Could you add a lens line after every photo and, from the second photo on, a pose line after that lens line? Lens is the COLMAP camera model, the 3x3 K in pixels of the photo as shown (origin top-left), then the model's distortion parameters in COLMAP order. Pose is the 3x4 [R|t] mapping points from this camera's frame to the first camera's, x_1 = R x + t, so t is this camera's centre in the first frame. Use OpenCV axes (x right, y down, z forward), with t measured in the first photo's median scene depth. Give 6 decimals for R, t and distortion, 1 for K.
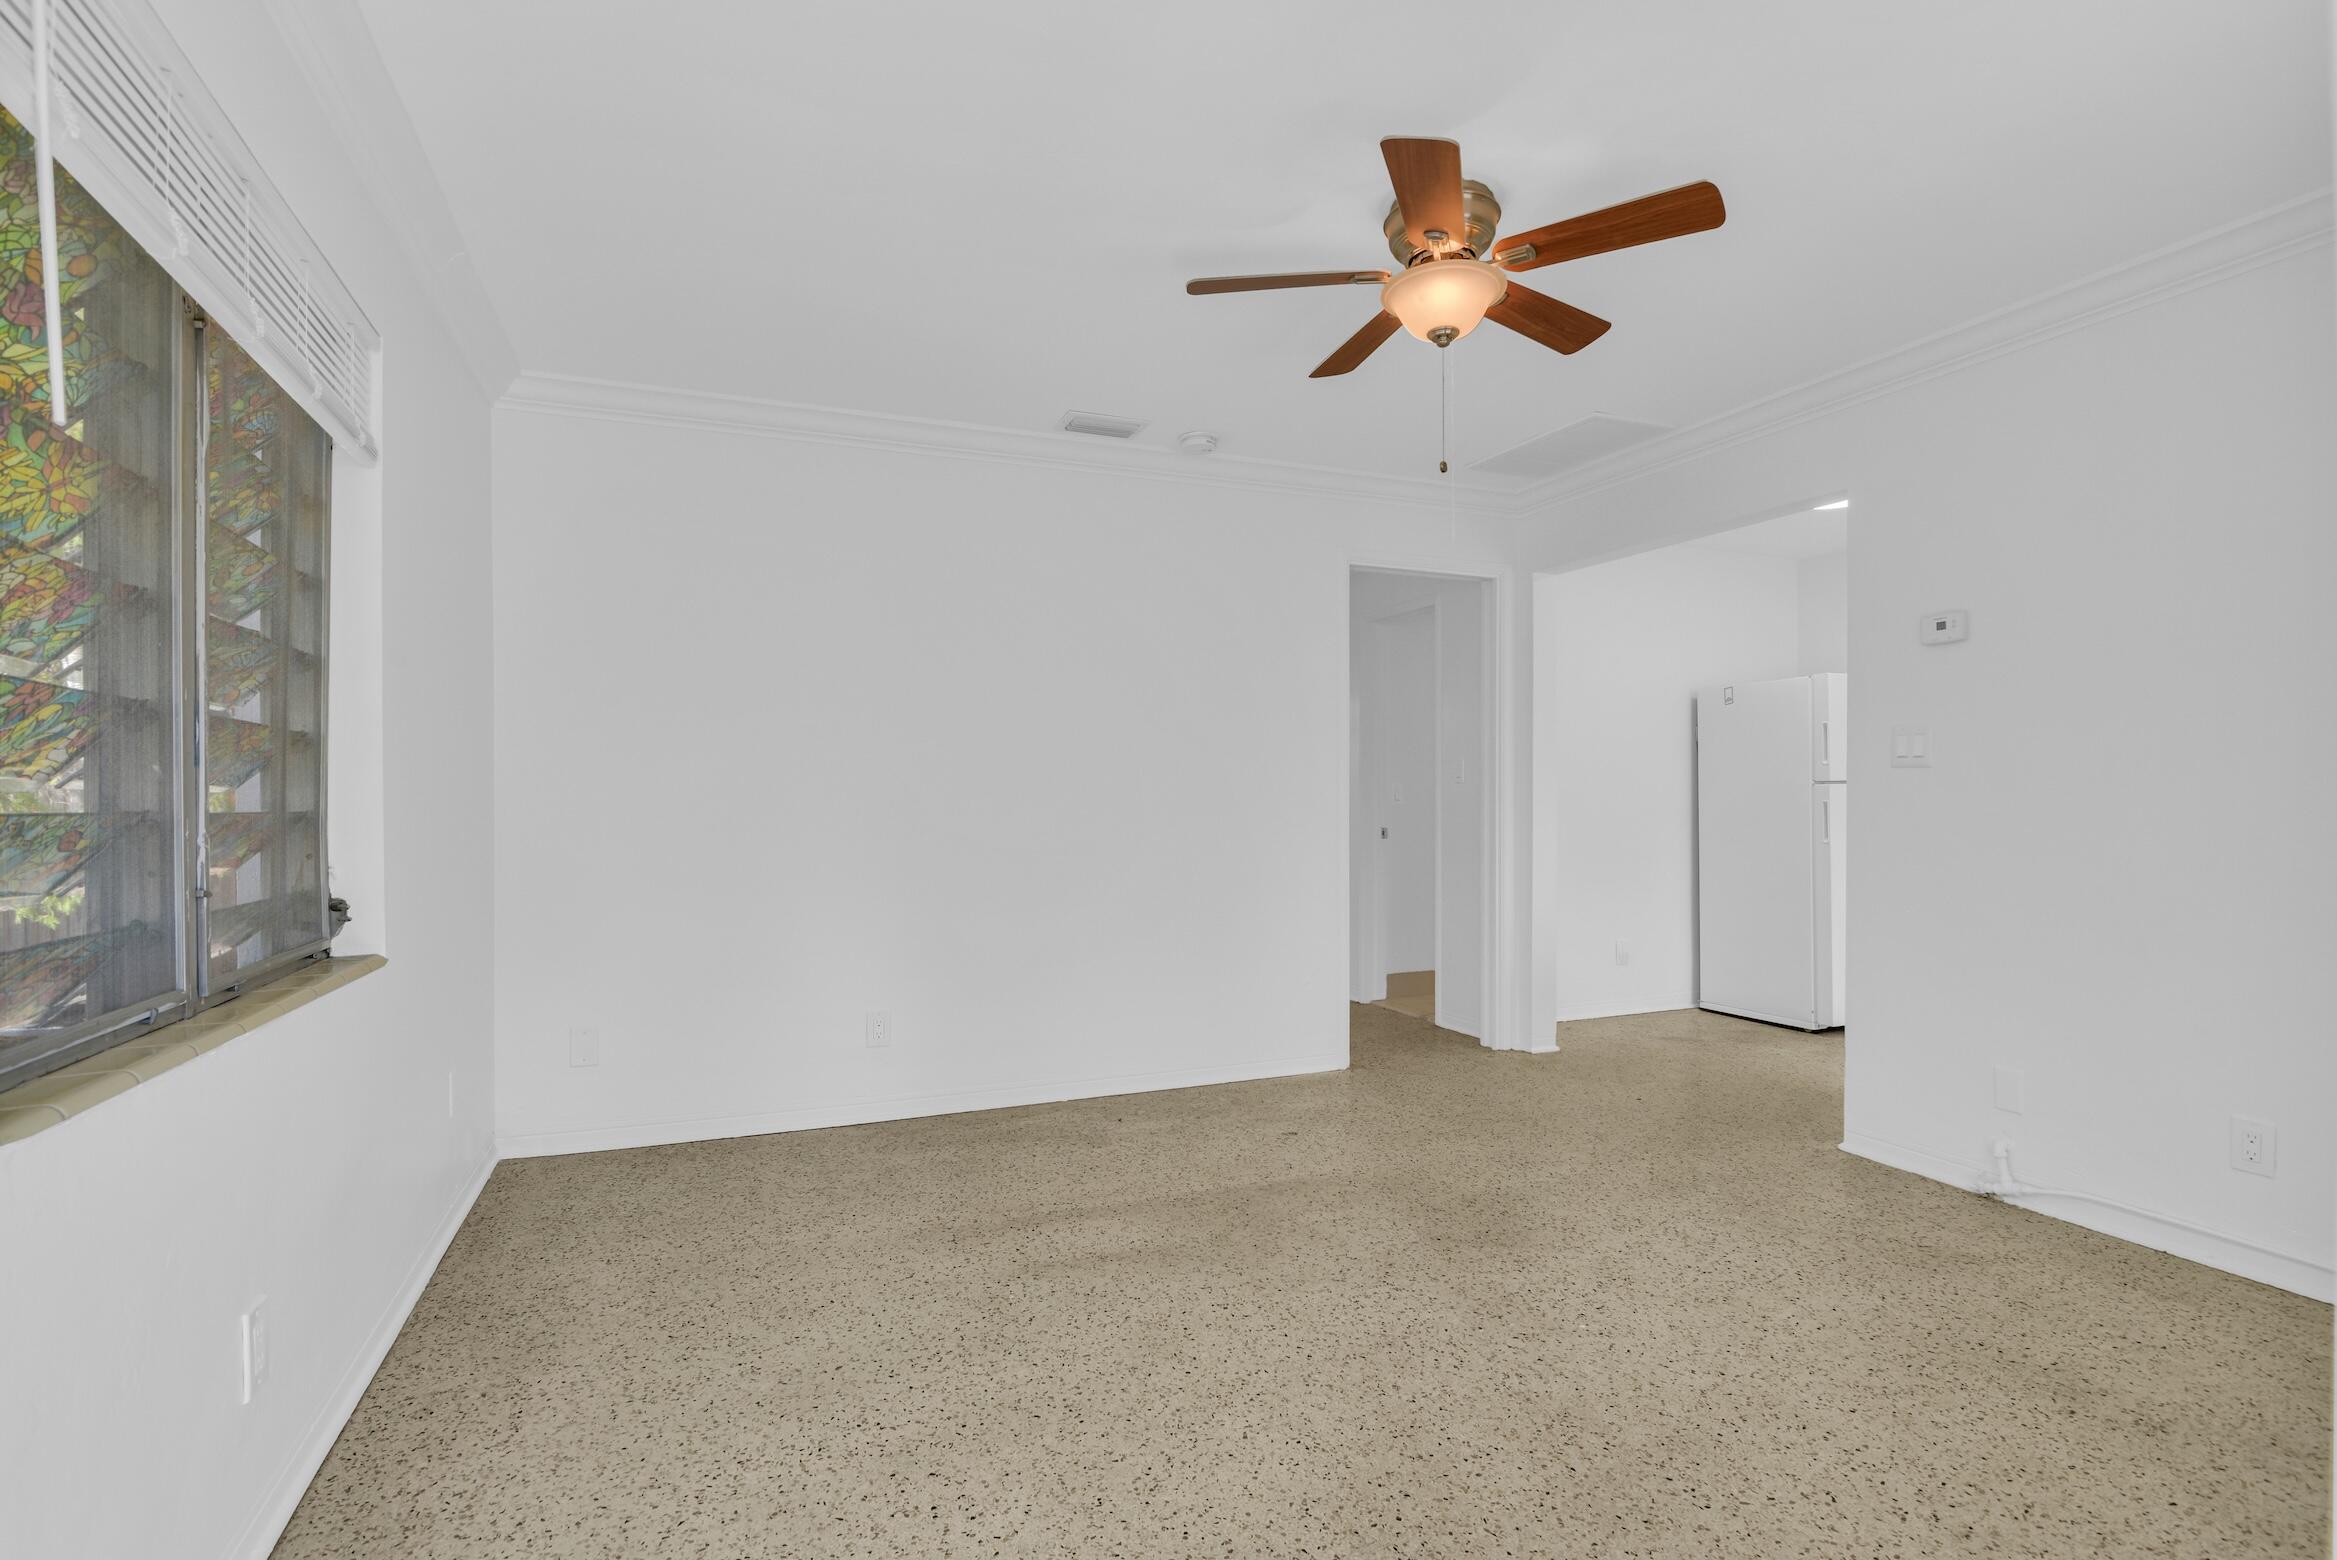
lens RADIAL K [[1100.8, 0, 1166.5], [0, 1100.8, 790.6], [0, 0, 1]] dist [-0.005202, -0.000759]
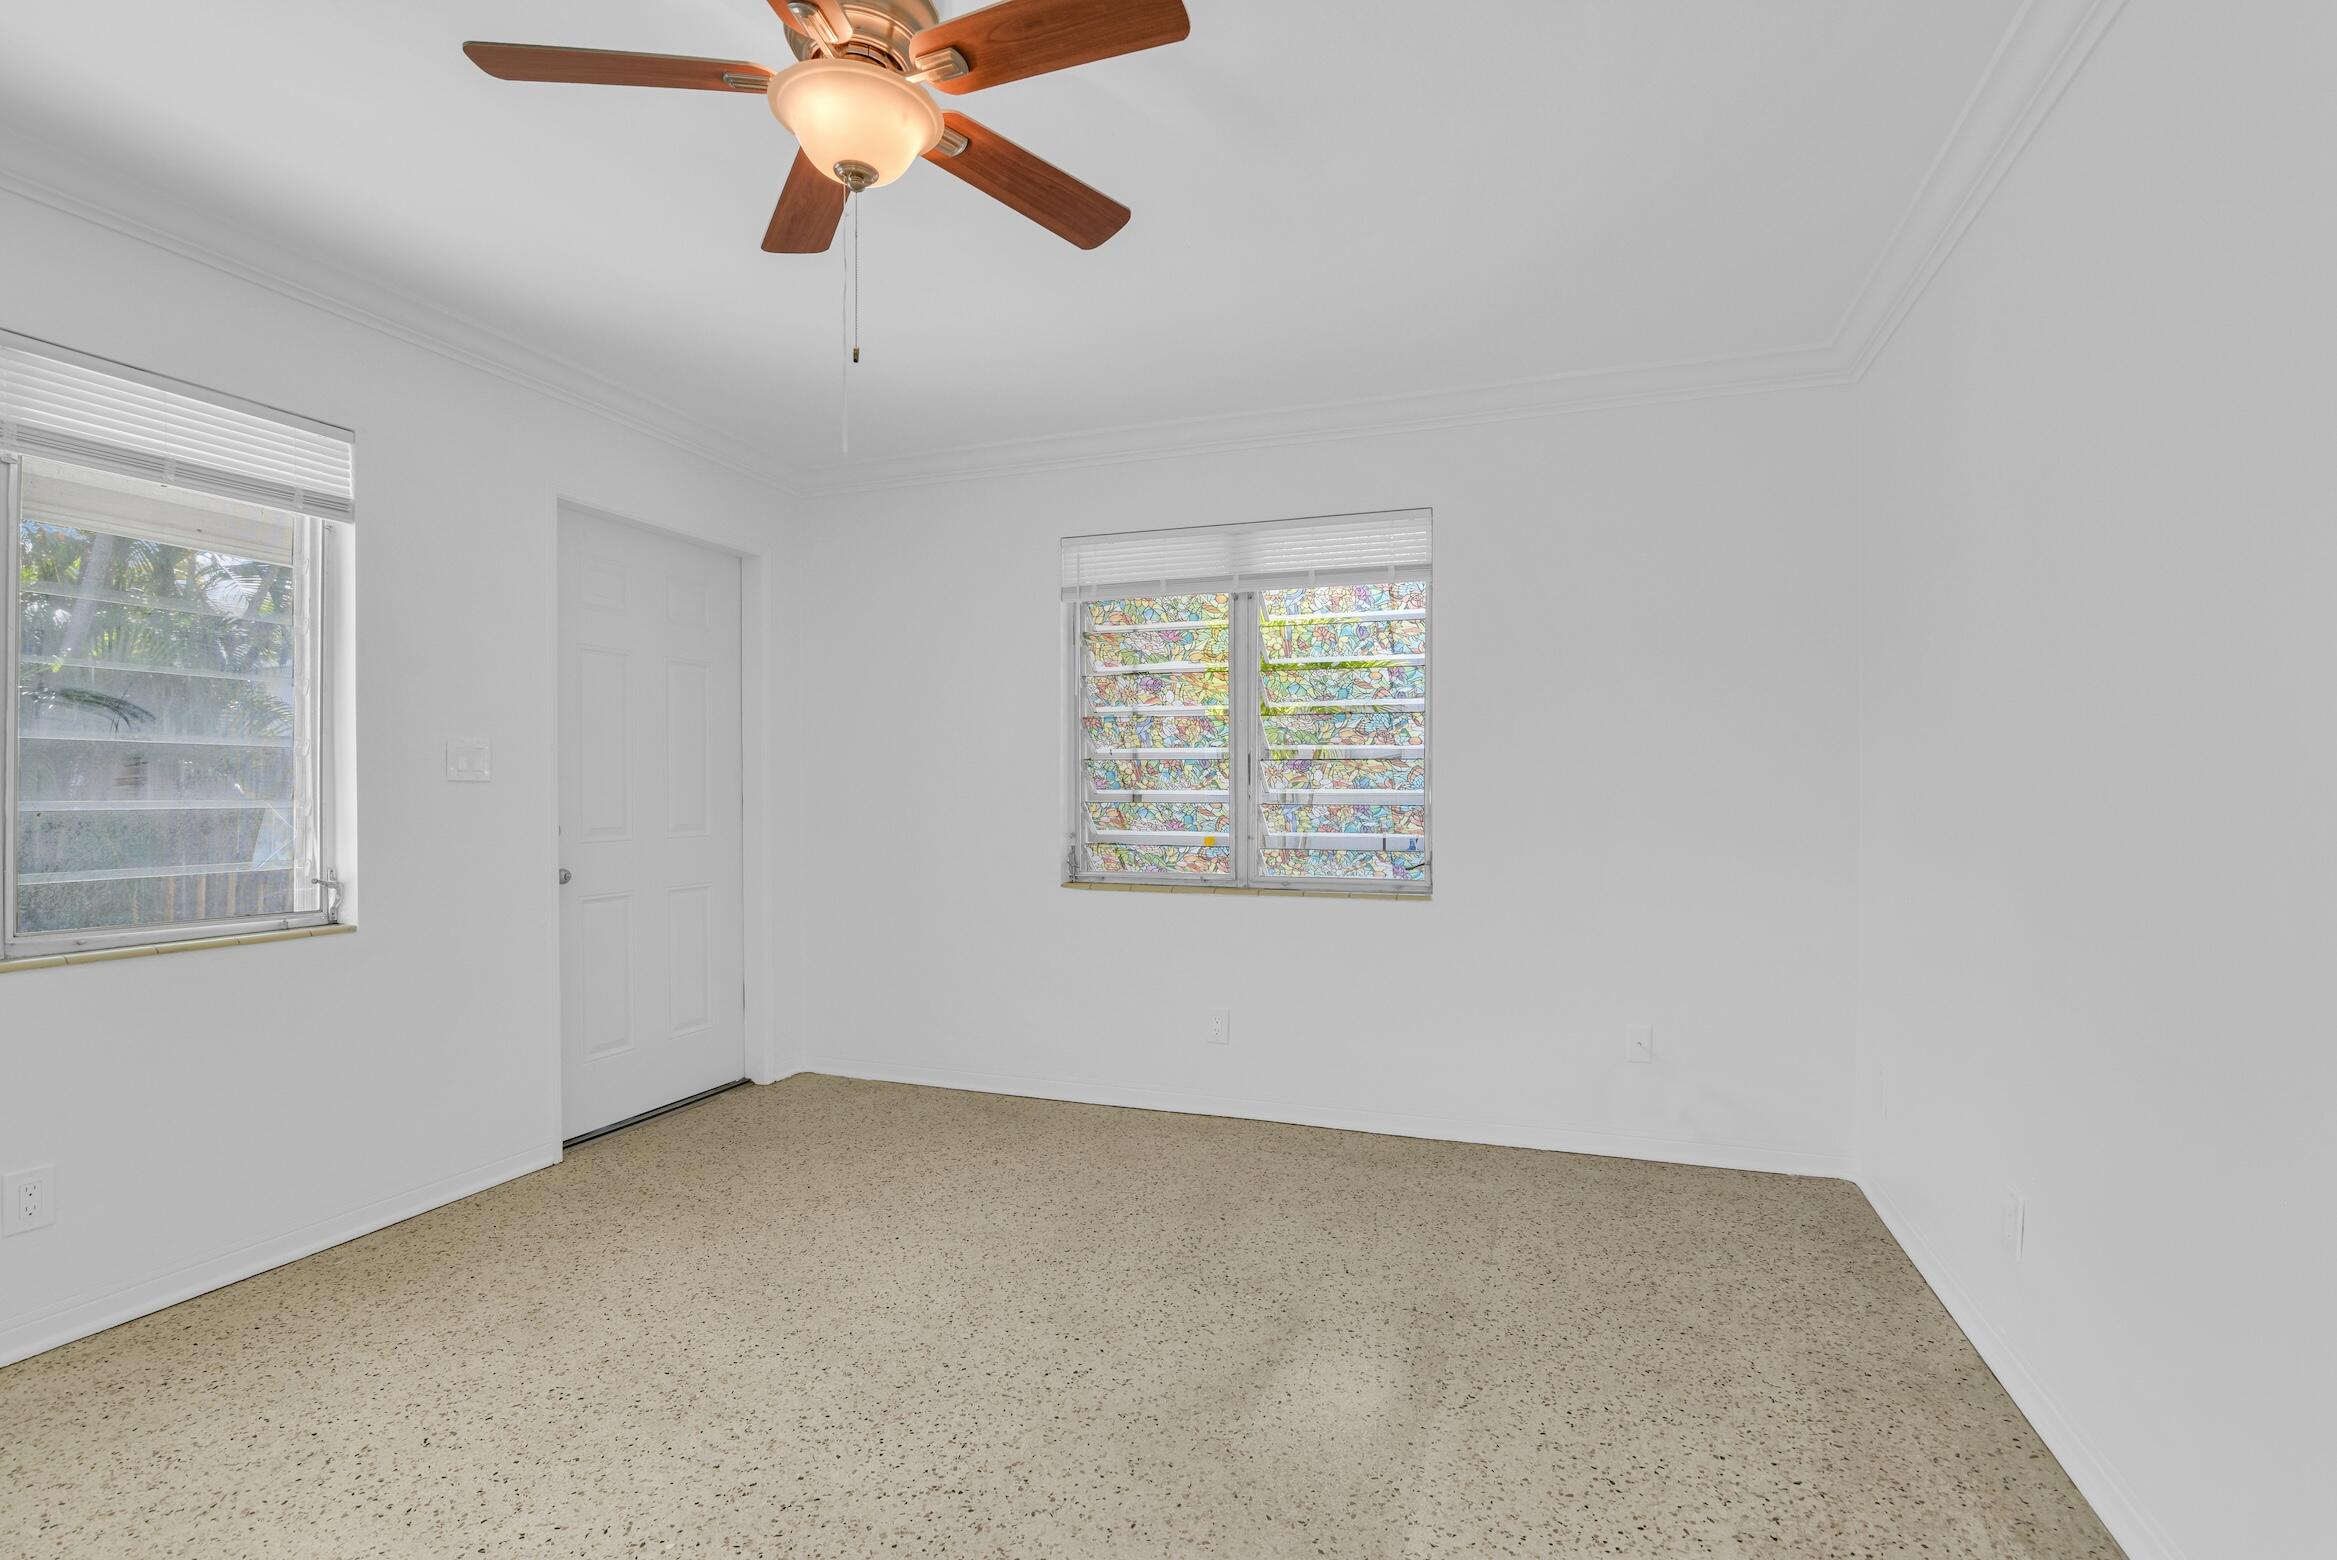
lens RADIAL K [[1100.8, 0, 1167.4], [0, 1100.8, 791.5], [0, 0, 1]] dist [-0.005202, -0.000759]
pose [[-0.682392, 0.003479, -0.730978, 0.707829], [0.011068, 0.999923, -0.005573, 0.005810], [0.730903, -0.011893, -0.682378, 1.807580]]
